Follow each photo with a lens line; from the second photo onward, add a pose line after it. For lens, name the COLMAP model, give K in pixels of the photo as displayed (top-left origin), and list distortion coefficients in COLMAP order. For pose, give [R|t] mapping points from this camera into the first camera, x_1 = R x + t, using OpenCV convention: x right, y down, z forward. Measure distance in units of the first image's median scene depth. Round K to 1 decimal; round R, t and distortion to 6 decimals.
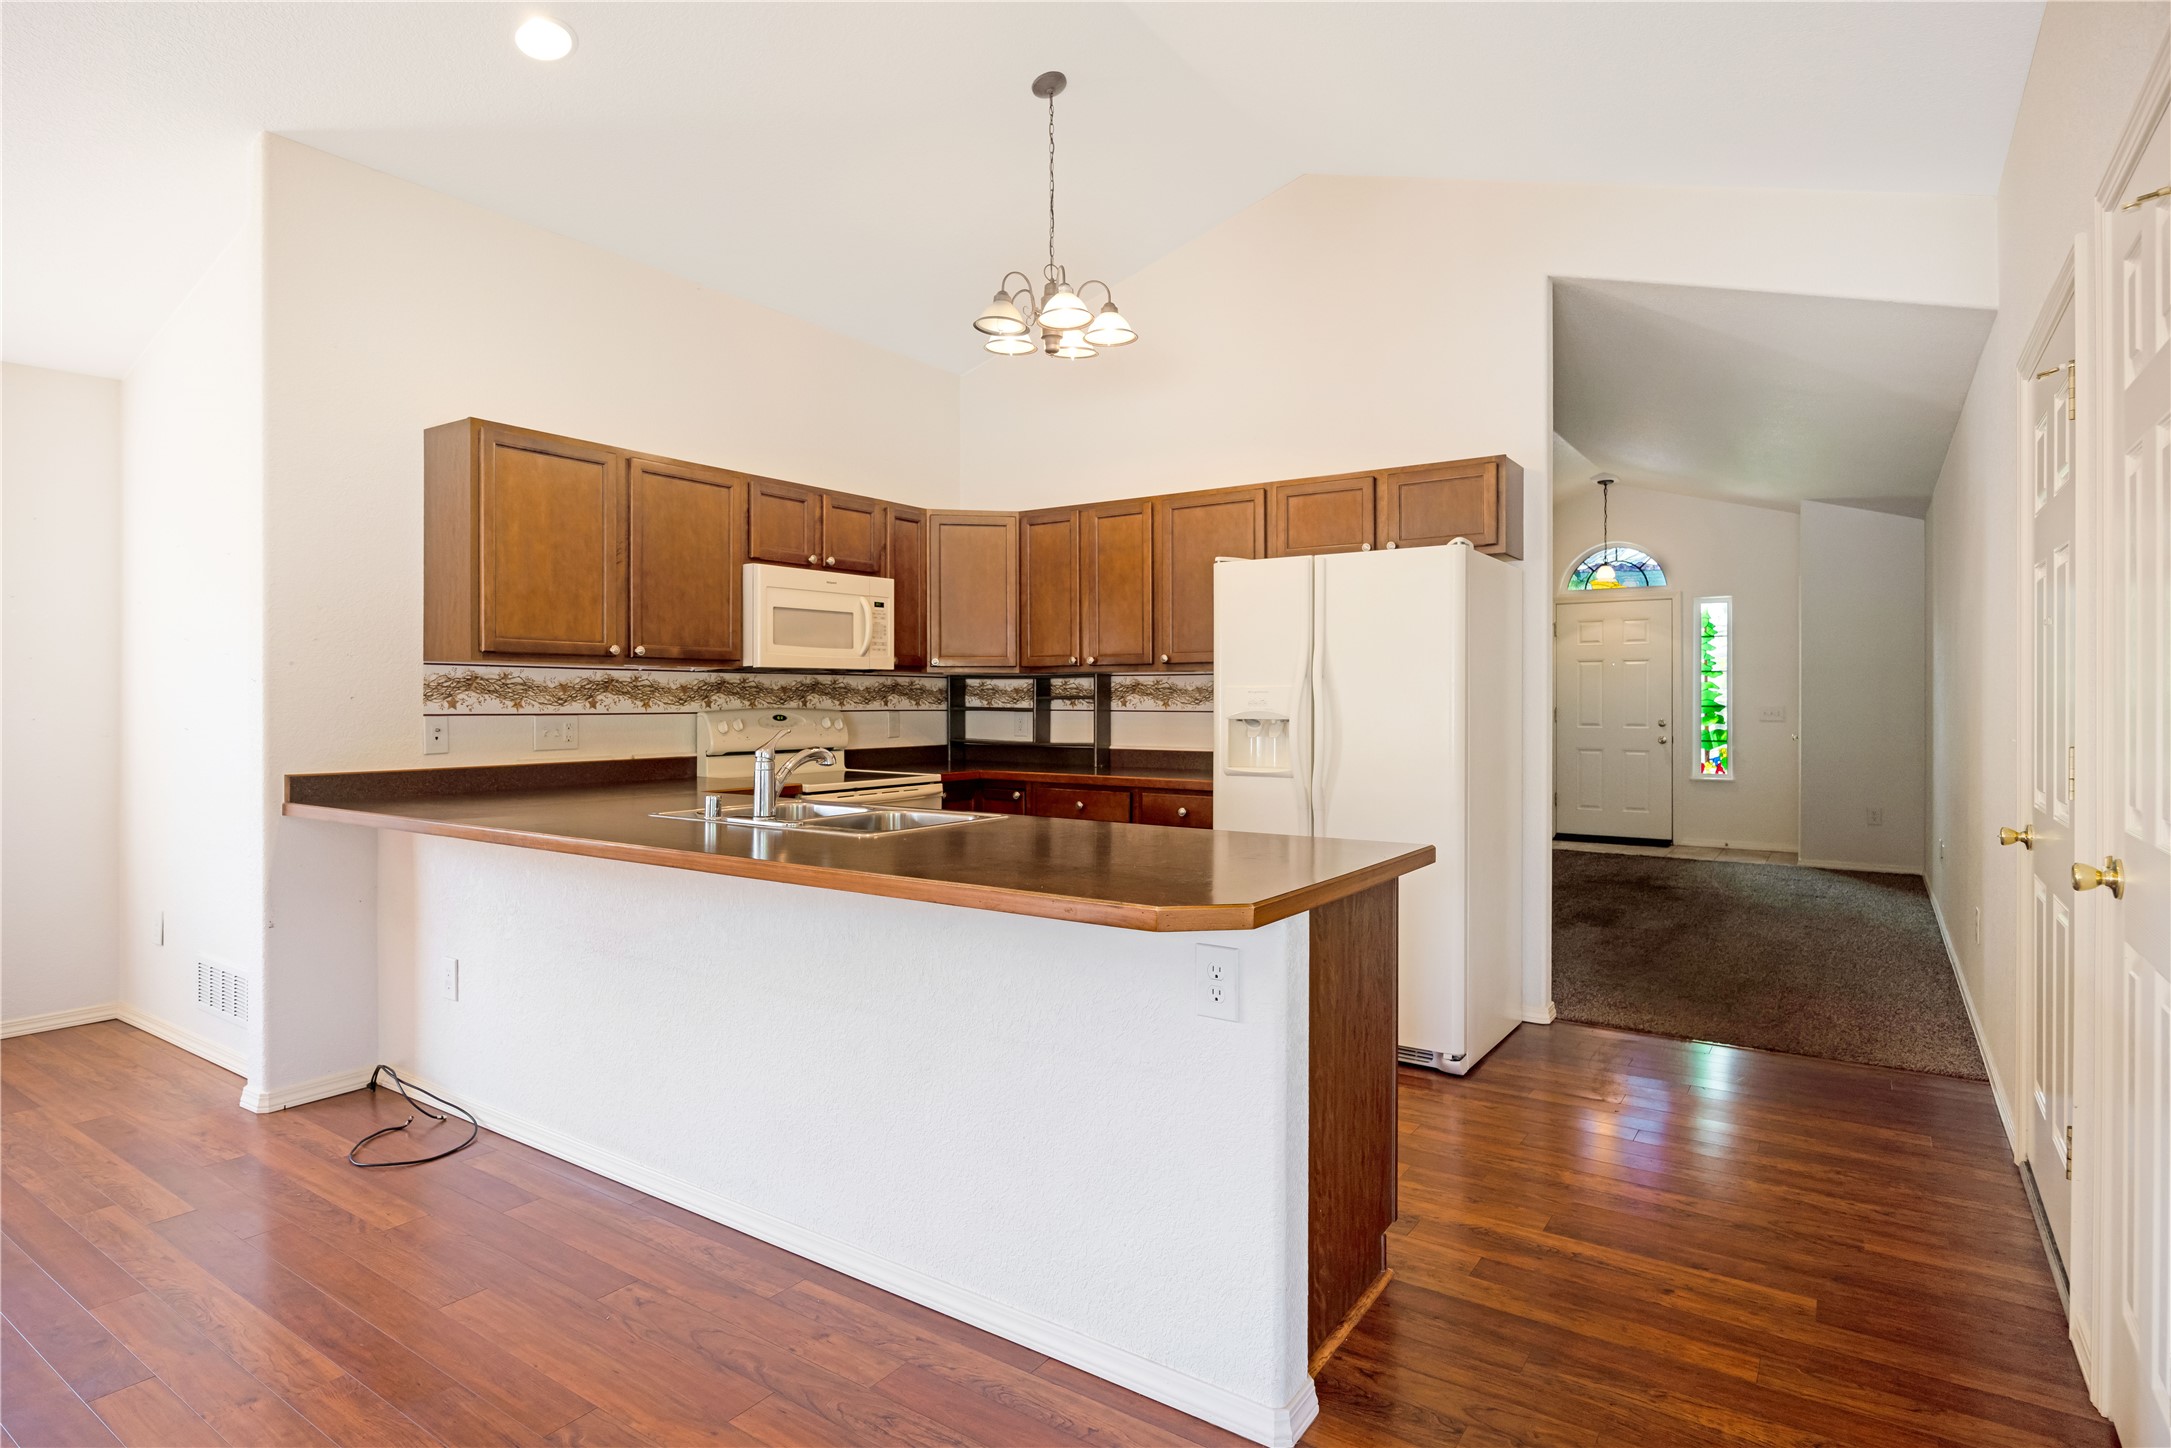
lens RADIAL K [[1142.5, 0, 1085.1], [0, 1142.5, 709.9], [0, 0, 1]] dist [-0.012750, 0.000130]
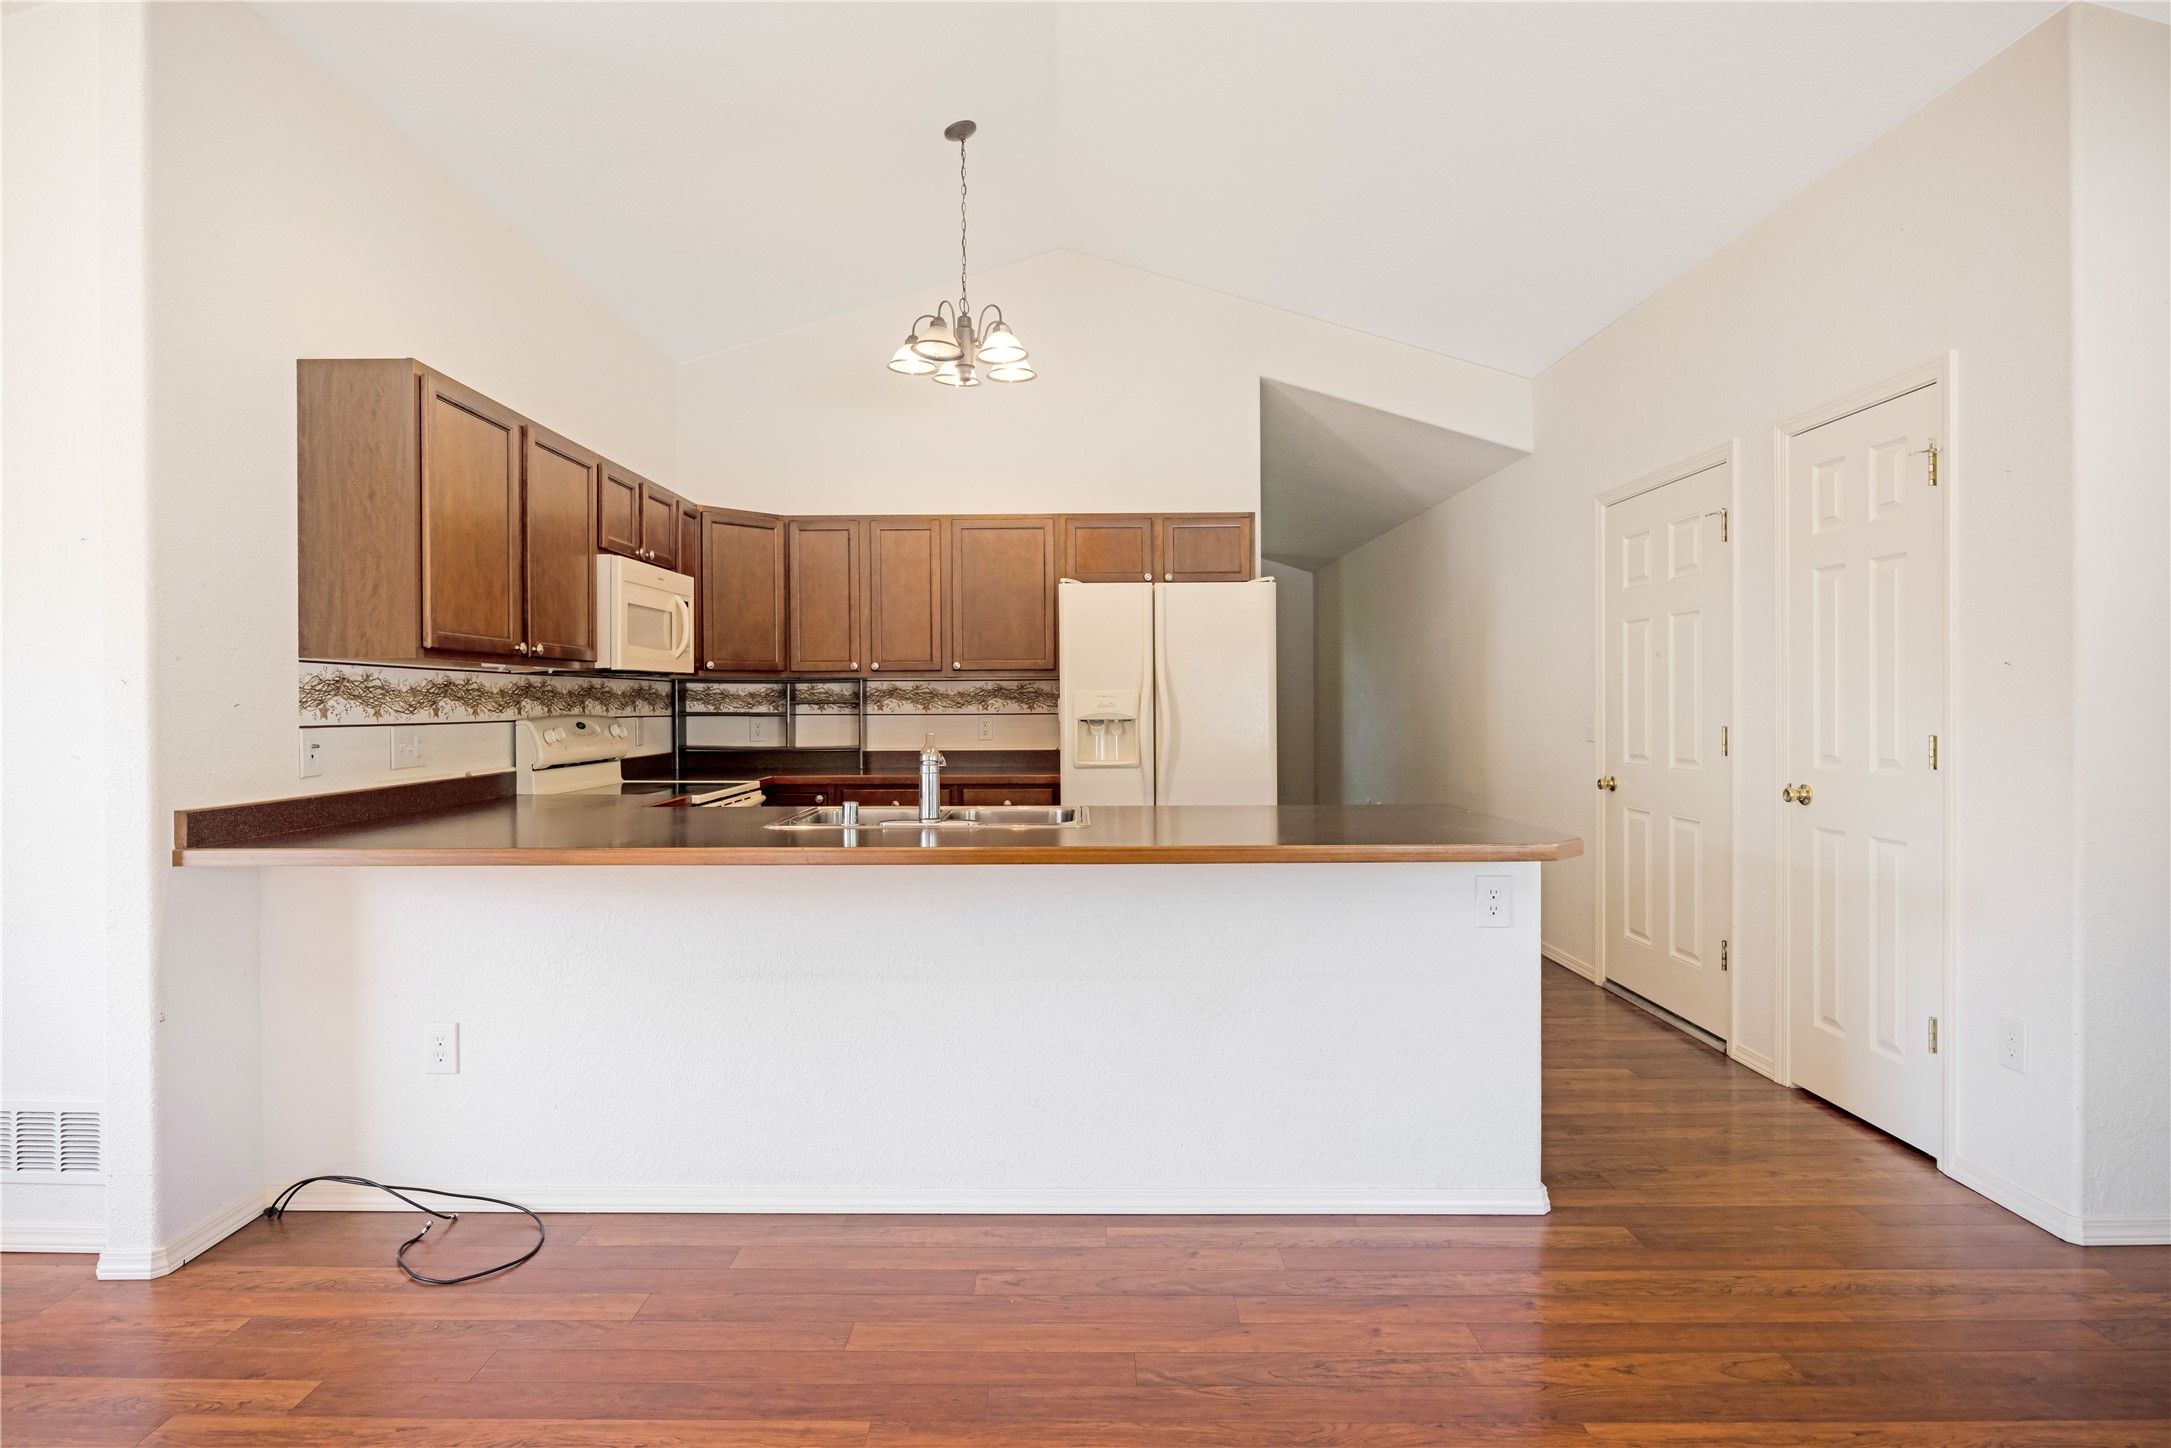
lens RADIAL K [[1111.8, 0, 1080.5], [0, 1111.8, 714.3], [0, 0, 1]] dist [-0.012131, 0.000168]
pose [[0.828506, -0.009828, 0.559895, -0.459244], [0.009451, 0.999949, 0.003568, -0.001497], [-0.559901, 0.002335, 0.828556, 0.062645]]
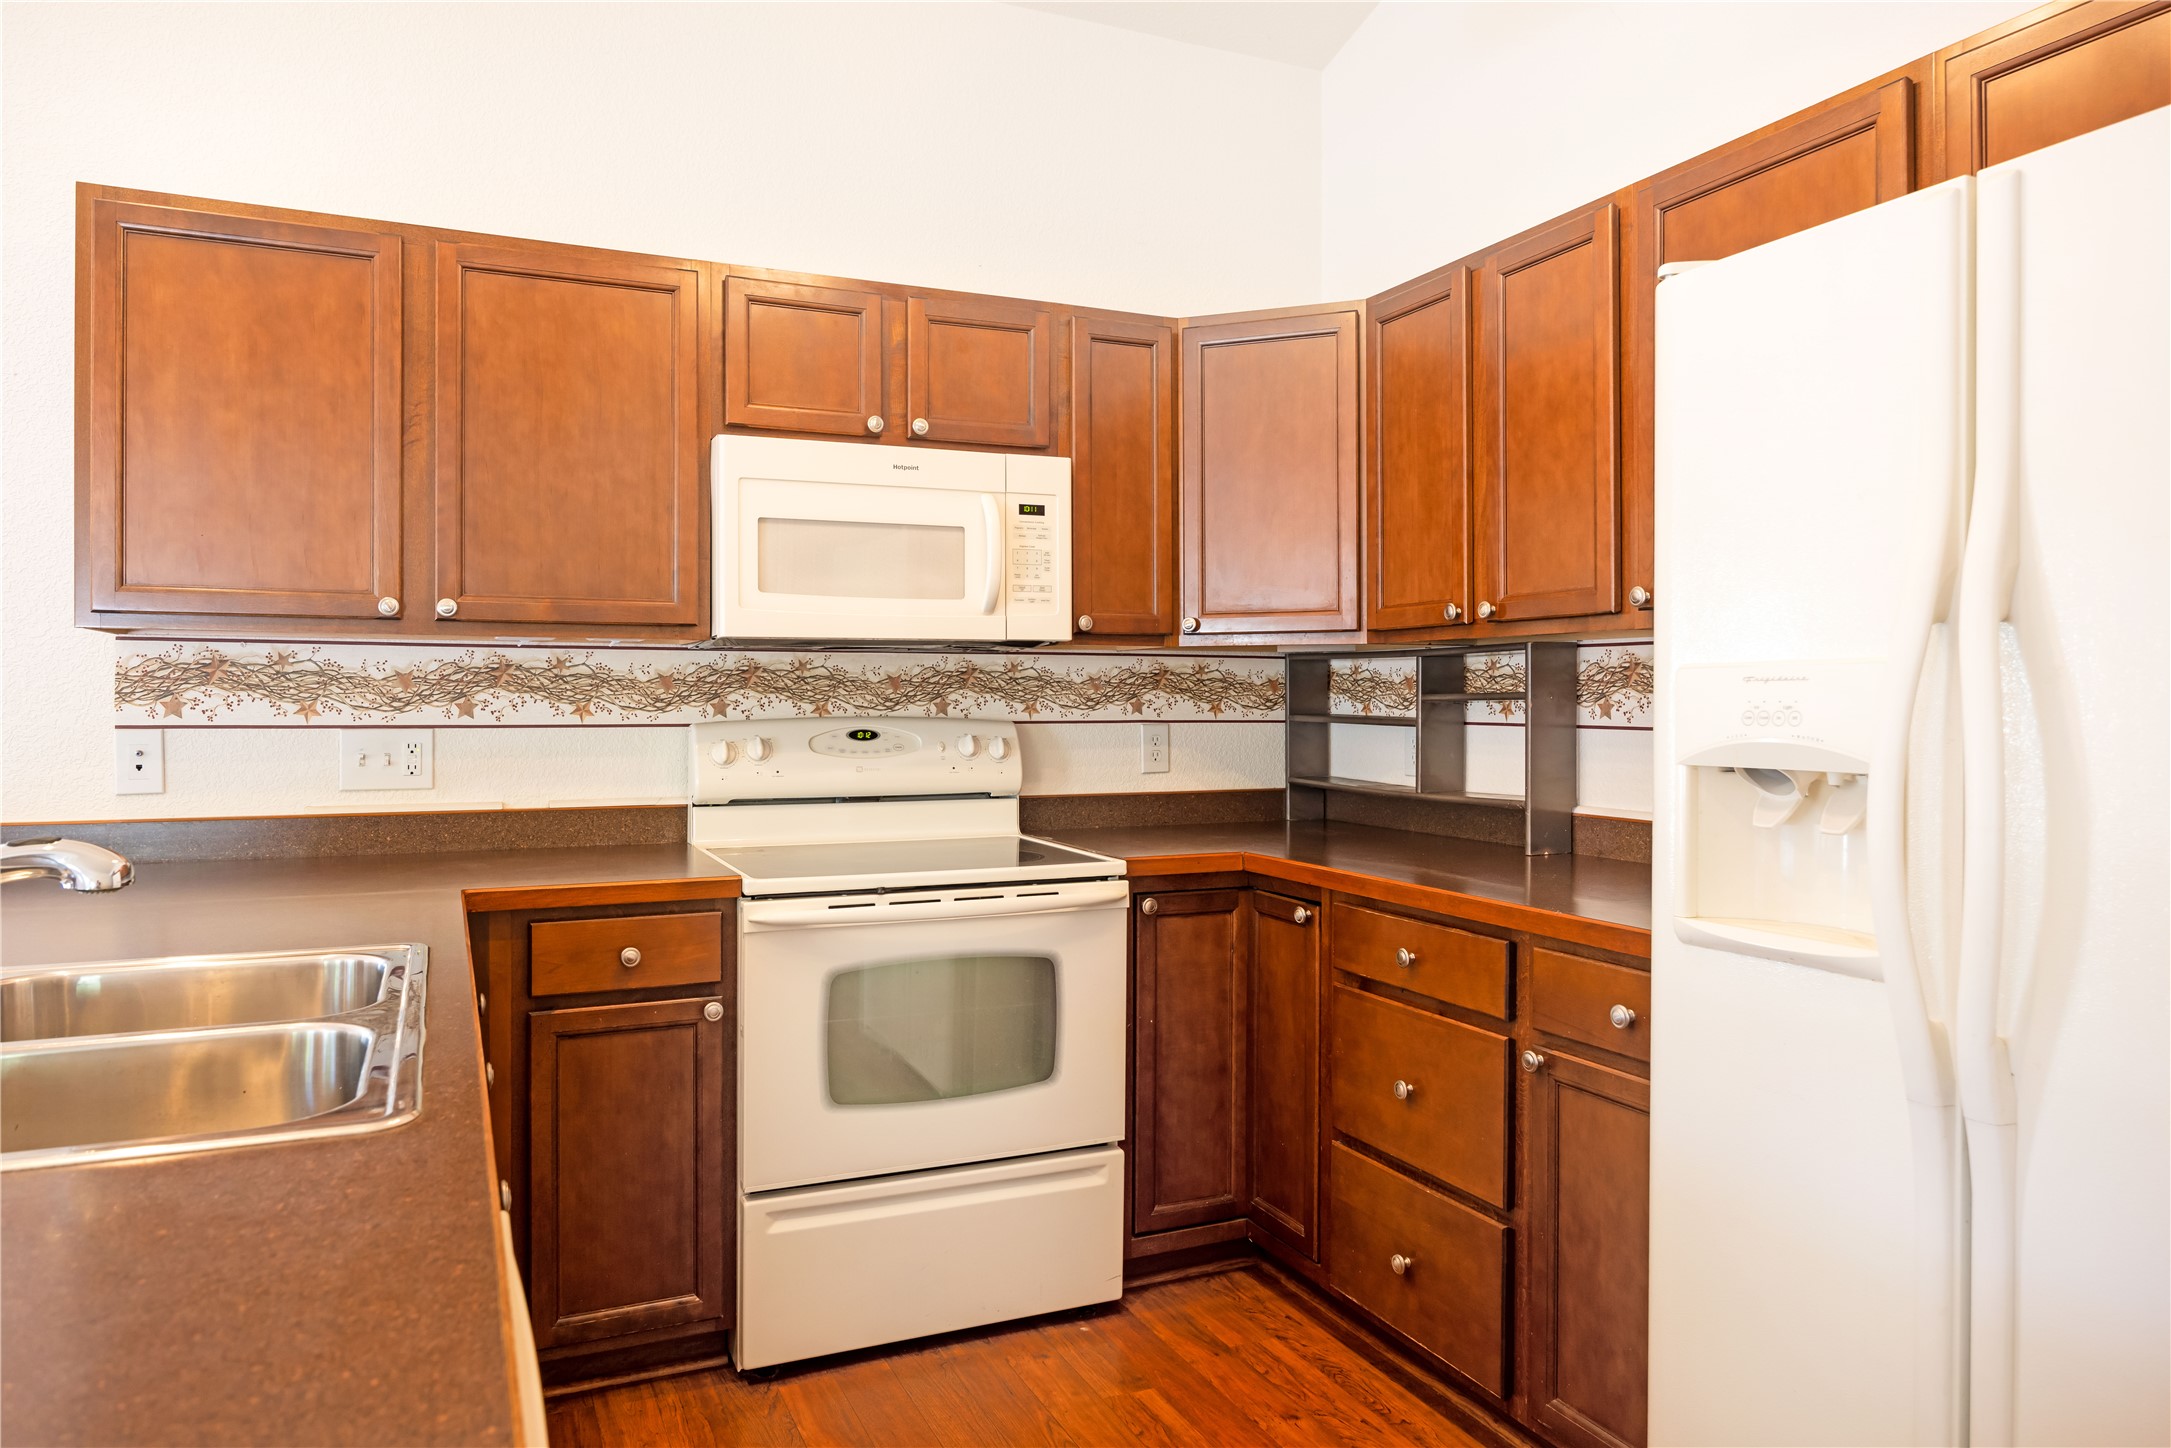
lens RADIAL K [[1429.9, 0, 1075.9], [0, 1429.9, 697.5], [0, 0, 1]] dist [0.000722, 0.000098]
pose [[0.849443, -0.000803, -0.527680, 0.177283], [-0.005175, 0.999938, -0.009852, -0.004770], [0.527655, 0.011099, 0.849386, 0.522872]]
